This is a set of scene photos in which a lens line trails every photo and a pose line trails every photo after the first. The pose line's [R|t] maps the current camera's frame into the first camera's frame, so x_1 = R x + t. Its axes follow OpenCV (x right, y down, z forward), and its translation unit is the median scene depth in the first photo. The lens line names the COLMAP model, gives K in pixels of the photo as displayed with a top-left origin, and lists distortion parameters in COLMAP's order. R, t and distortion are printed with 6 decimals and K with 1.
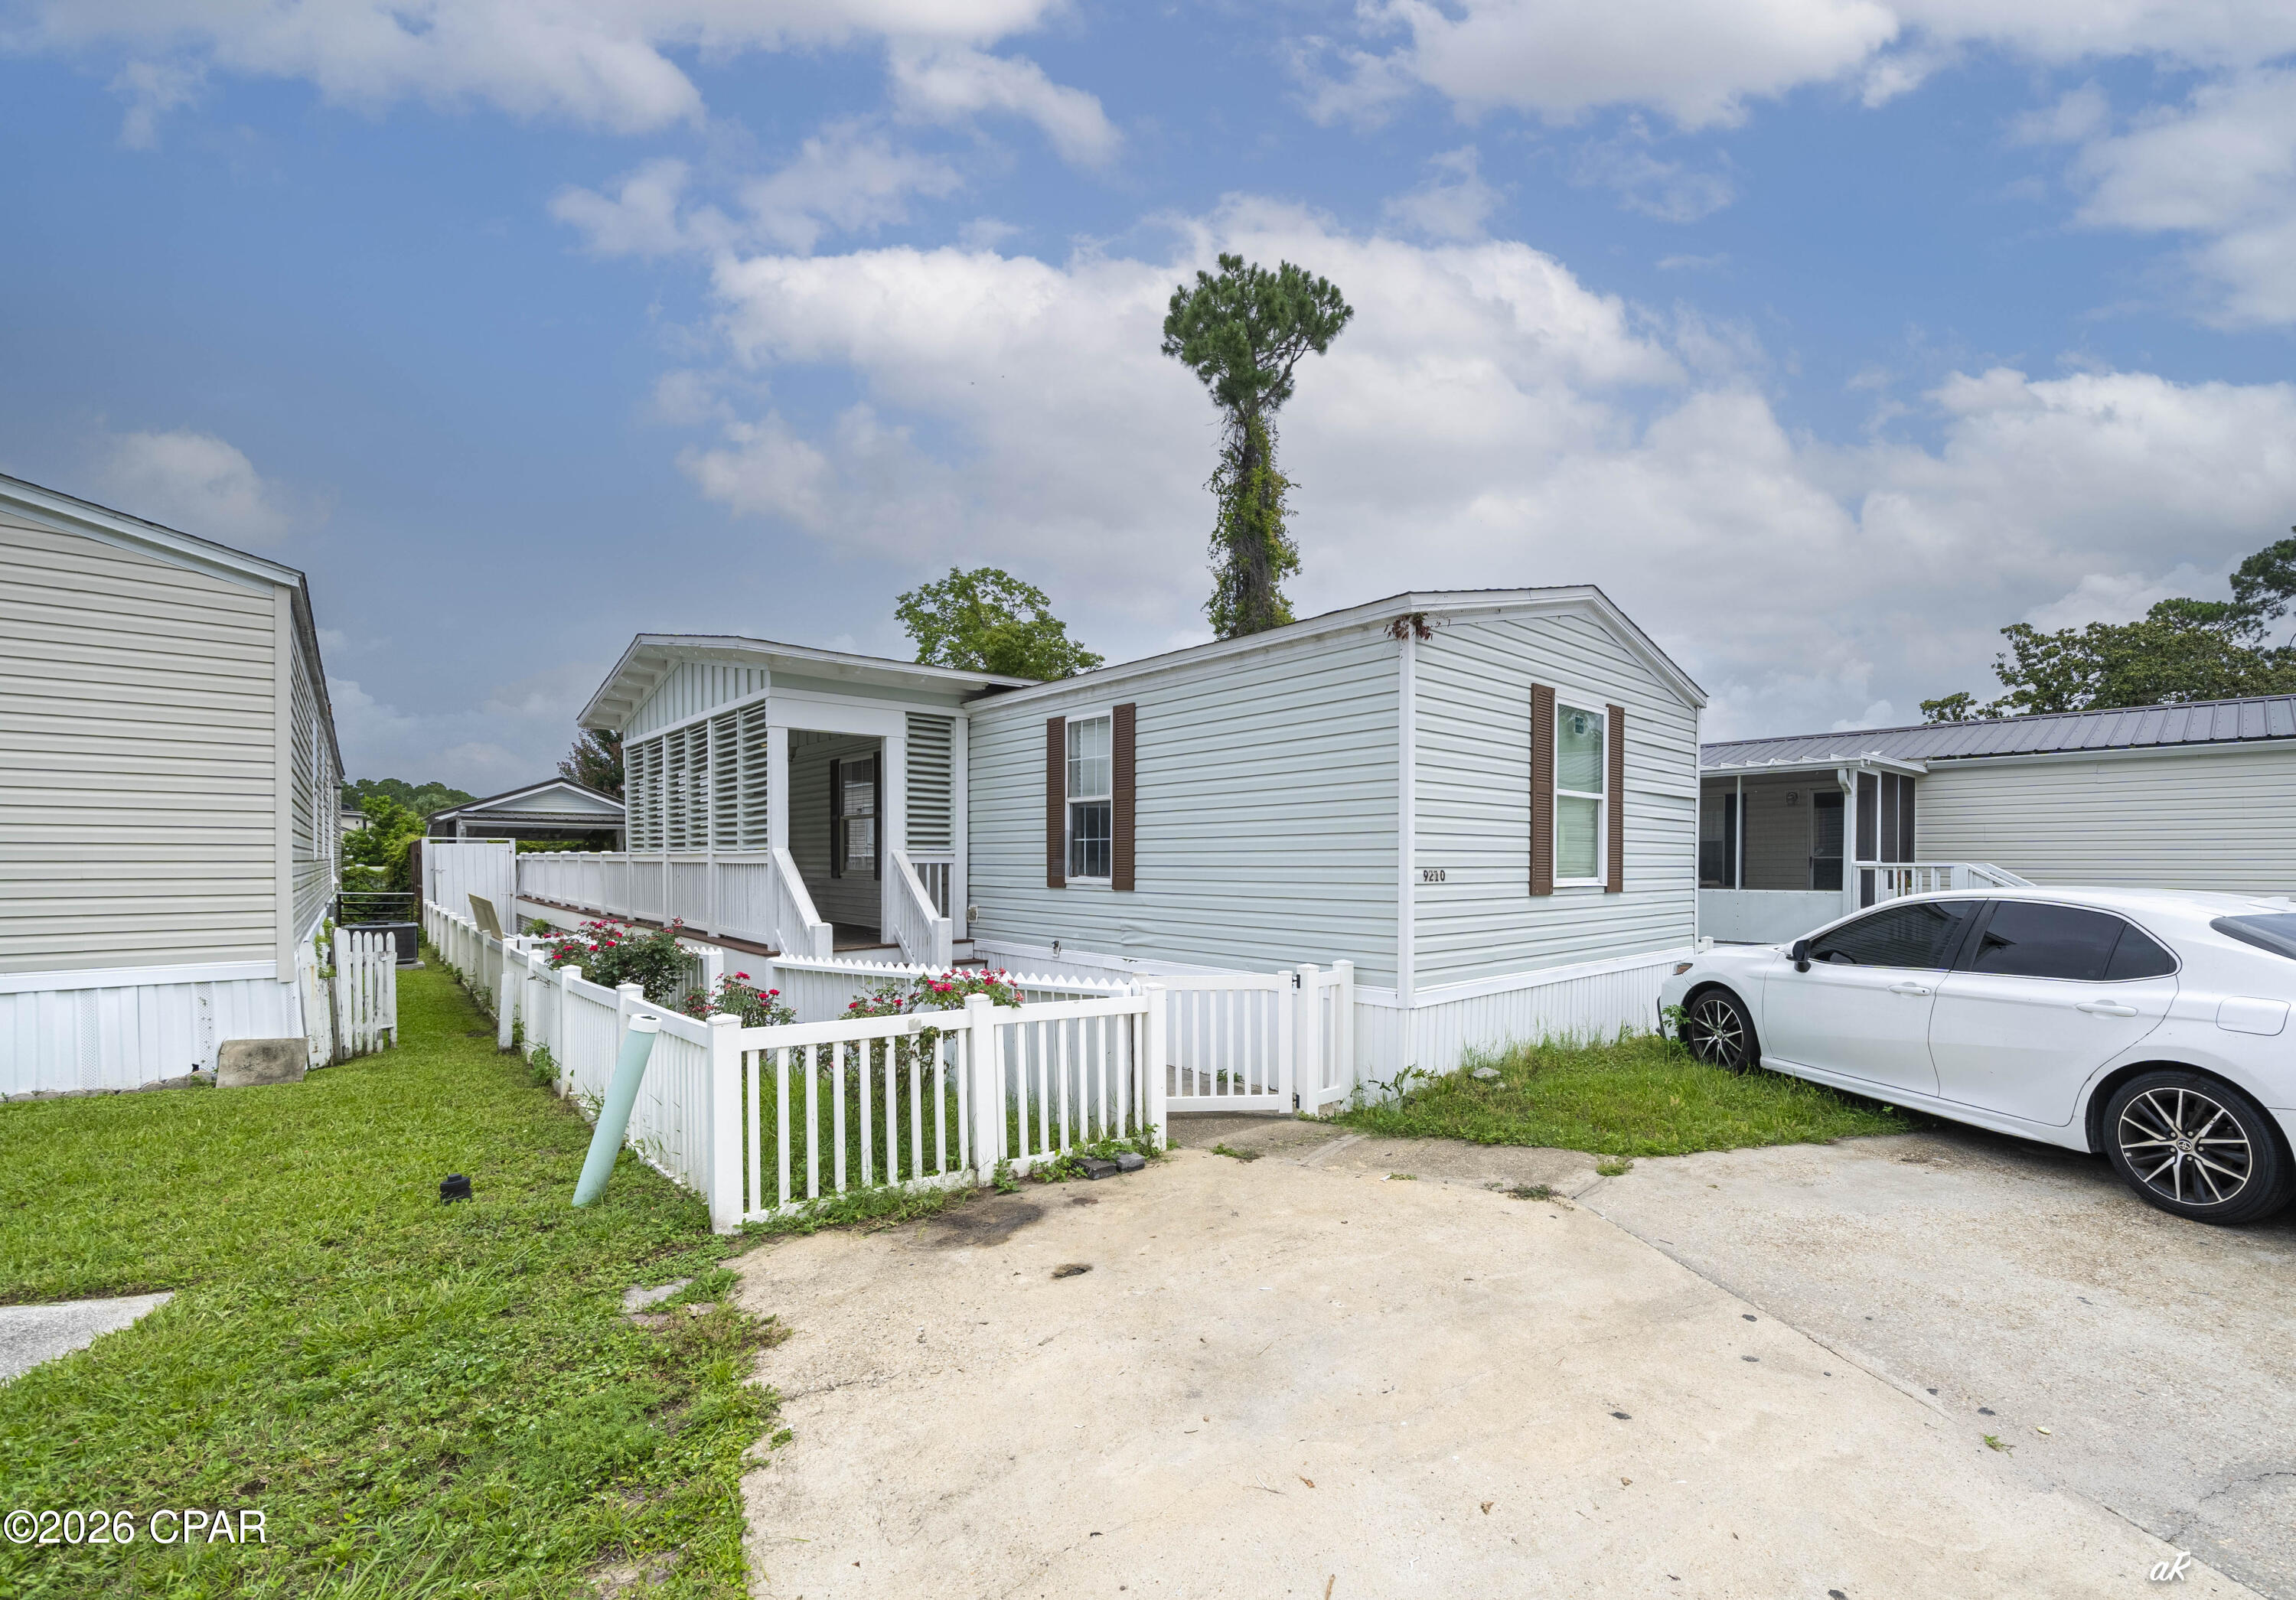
lens RADIAL K [[915.5, 0, 1149.8], [0, 915.5, 876.7], [0, 0, 1]] dist [-0.001863, -0.000130]
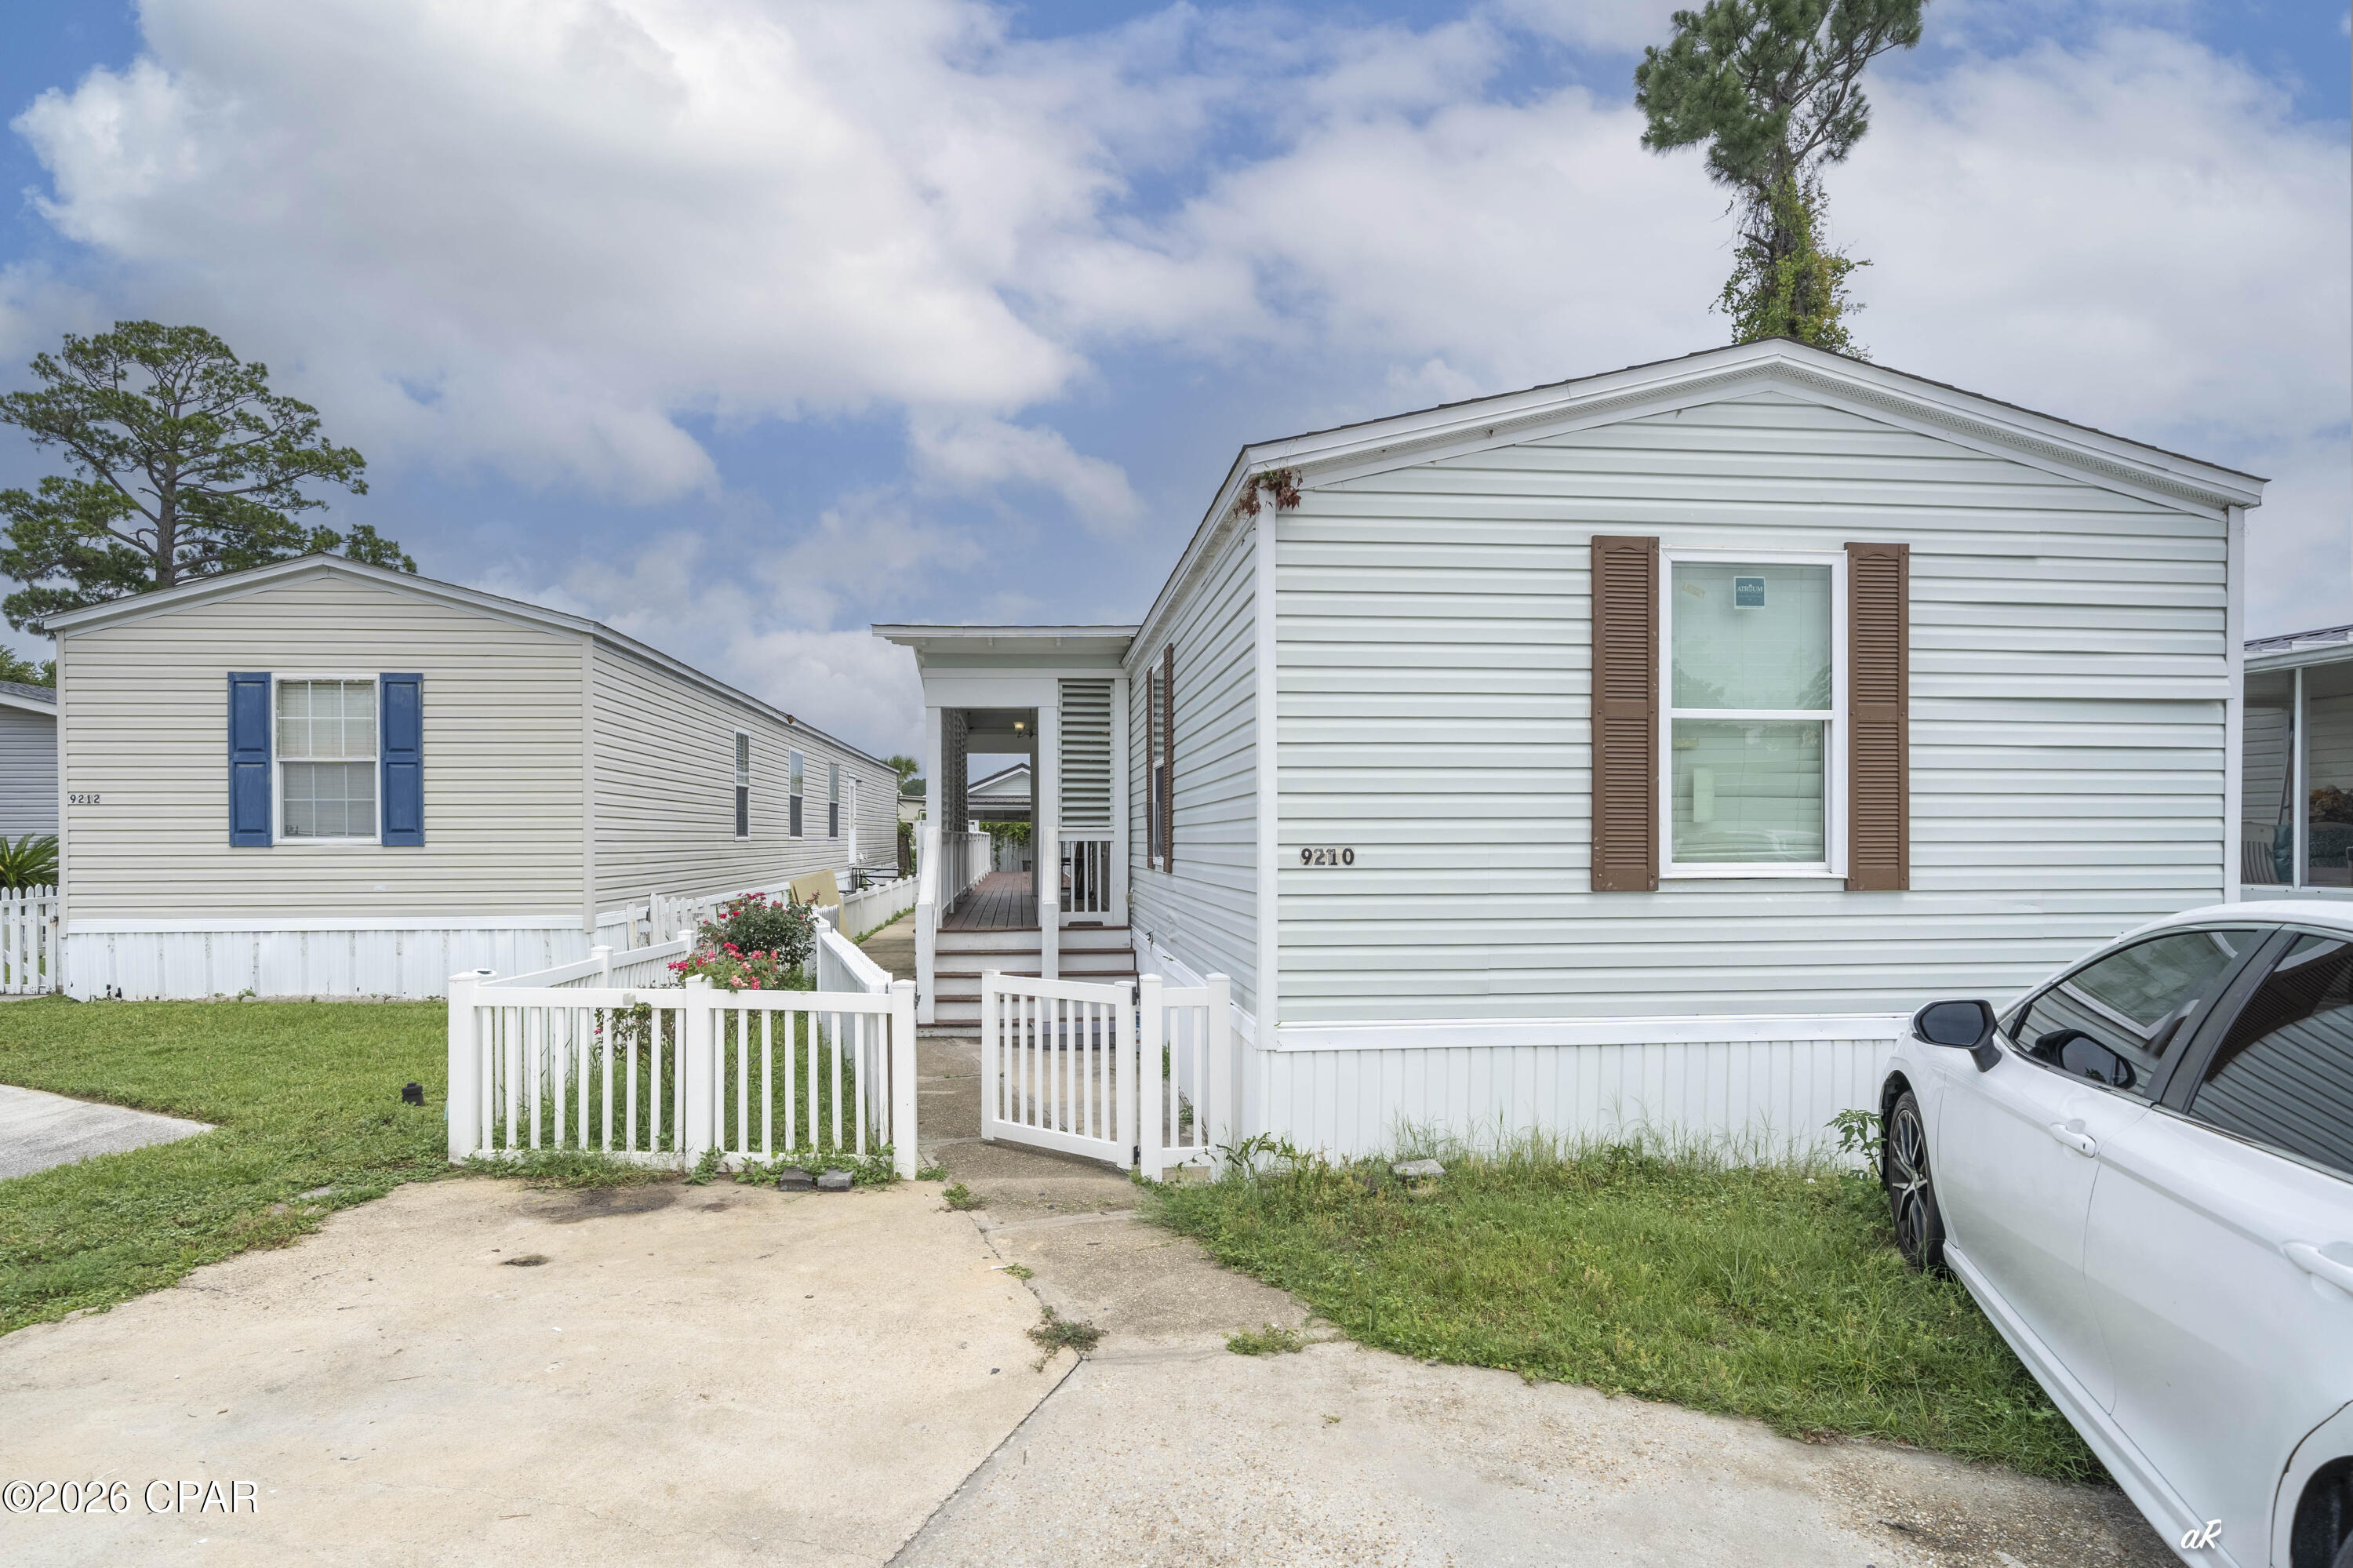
lens RADIAL K [[1050.5, 0, 1176.6], [0, 1050.5, 849.2], [0, 0, 1]] dist [0.001890, -0.000226]
pose [[0.794094, 0.001391, -0.607793, 0.778008], [-0.006274, 0.999963, -0.005907, -0.001488], [0.607762, 0.008504, 0.794073, 0.365238]]
